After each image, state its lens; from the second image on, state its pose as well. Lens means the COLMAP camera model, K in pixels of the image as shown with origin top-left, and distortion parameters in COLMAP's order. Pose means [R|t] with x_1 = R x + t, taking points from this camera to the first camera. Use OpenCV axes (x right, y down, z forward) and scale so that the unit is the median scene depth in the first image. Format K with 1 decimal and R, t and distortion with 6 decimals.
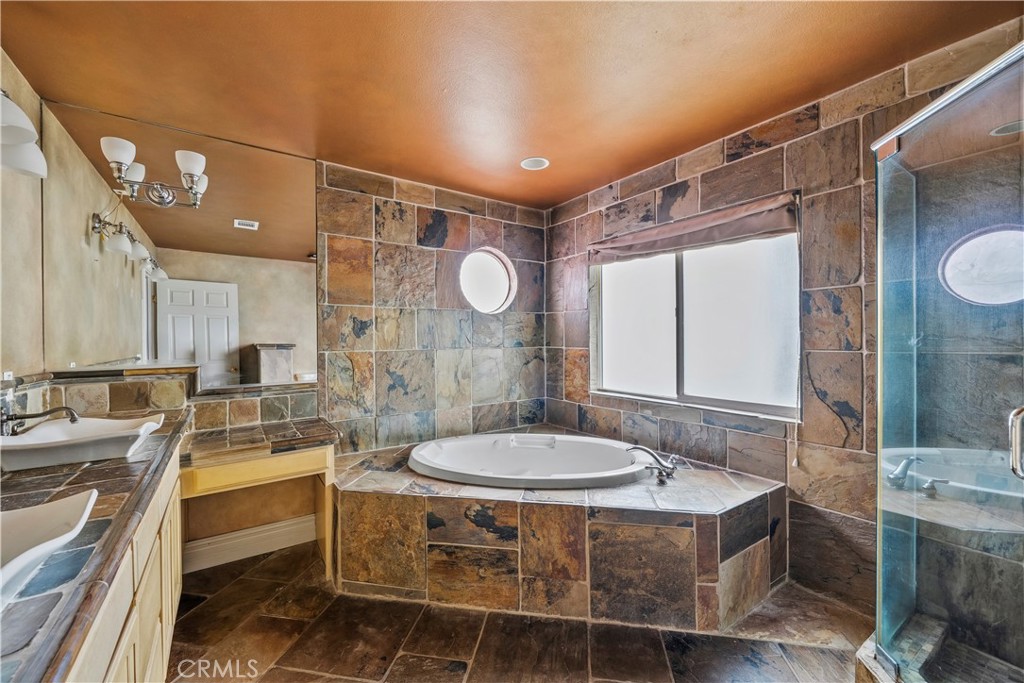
lens RADIAL K [[412.9, 0, 509.1], [0, 412.9, 341.2], [0, 0, 1]] dist [-0.000450, -0.000046]
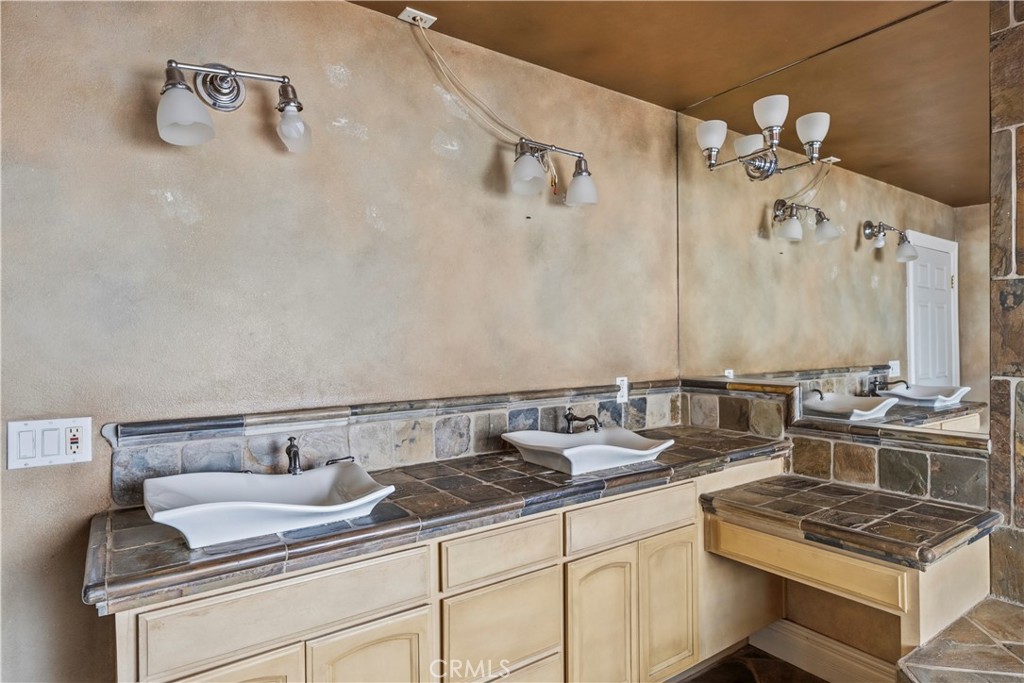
lens RADIAL K [[568.7, 0, 509.7], [0, 568.7, 340.9], [0, 0, 1]] dist [0.004579, 0.000918]
pose [[0.000597, 0.011785, -0.999930, 0.287594], [0.004134, 0.999922, 0.011787, -0.037483], [0.999991, -0.004140, 0.000548, 0.586742]]
